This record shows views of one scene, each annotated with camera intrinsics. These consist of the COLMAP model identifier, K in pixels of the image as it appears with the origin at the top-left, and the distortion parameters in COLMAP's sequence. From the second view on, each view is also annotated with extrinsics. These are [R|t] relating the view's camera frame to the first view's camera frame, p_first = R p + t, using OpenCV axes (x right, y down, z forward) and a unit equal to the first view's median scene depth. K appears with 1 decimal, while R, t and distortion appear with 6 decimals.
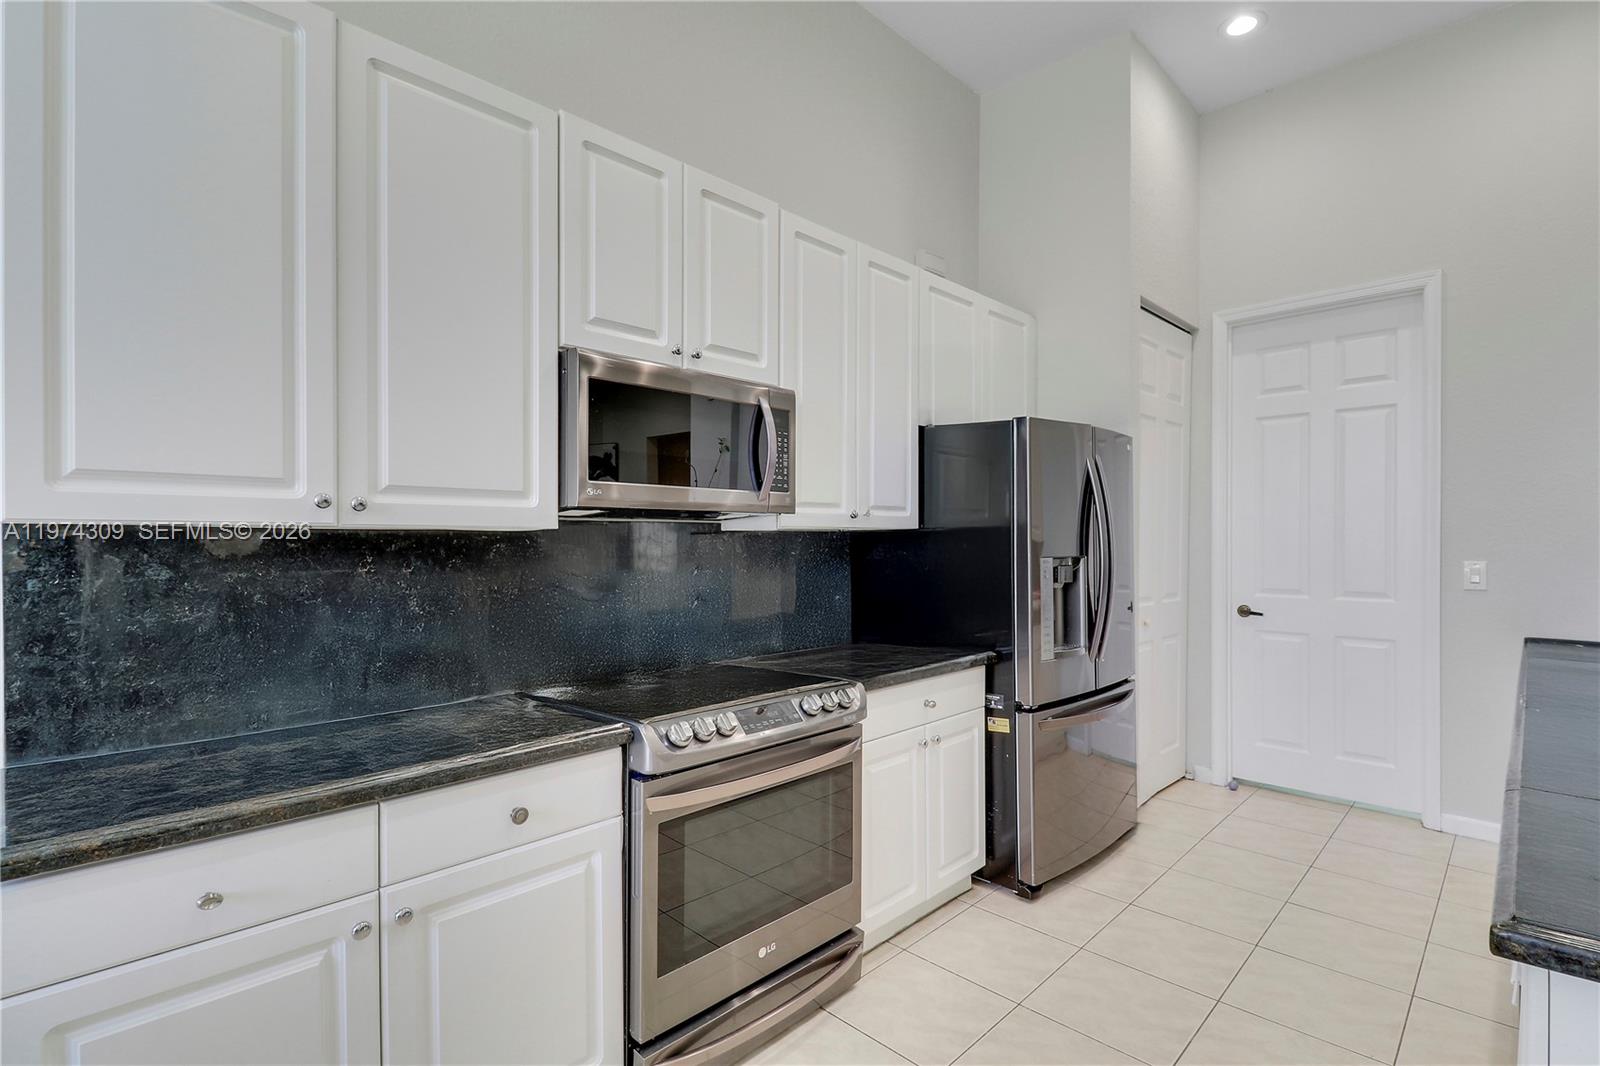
lens RADIAL K [[756.8, 0, 808.2], [0, 756.8, 544.5], [0, 0, 1]] dist [0.002211, -0.001090]
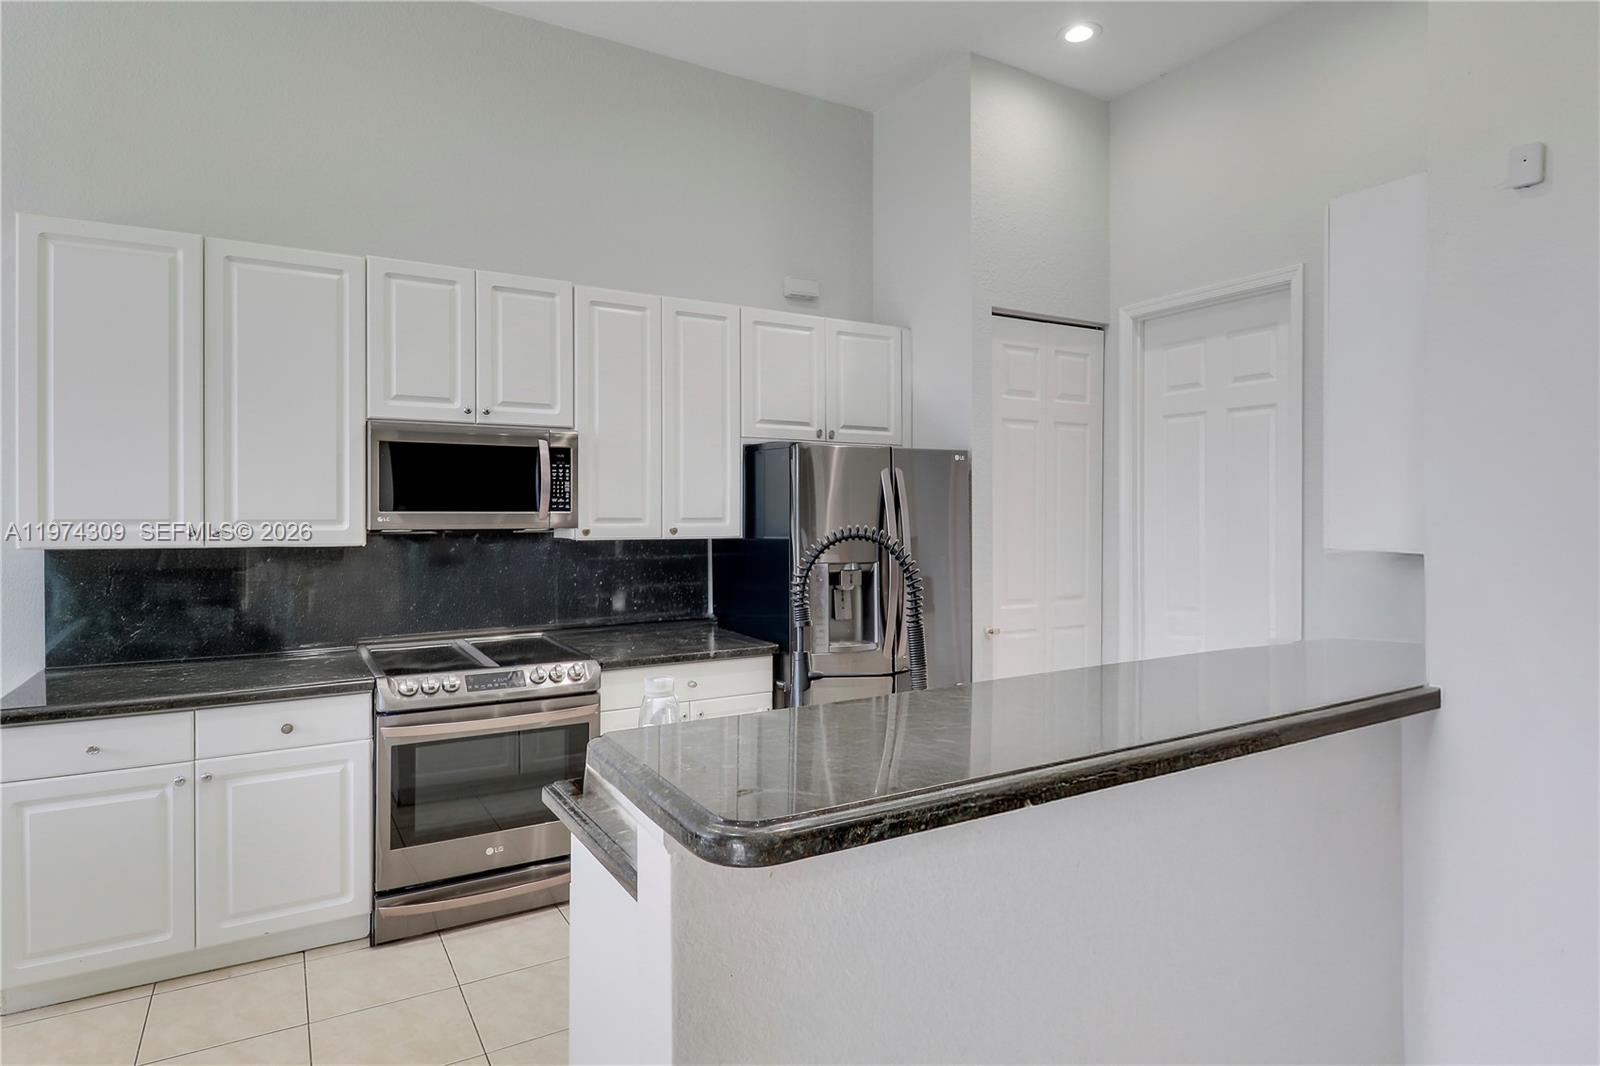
lens RADIAL K [[879.0, 0, 798.2], [0, 879.0, 520.2], [0, 0, 1]] dist [0.015912, 0.000907]
pose [[0.959679, 0.007688, -0.280992, 0.905852], [-0.006142, 0.999961, 0.006382, -0.078881], [0.281030, -0.004399, 0.959689, -0.378689]]
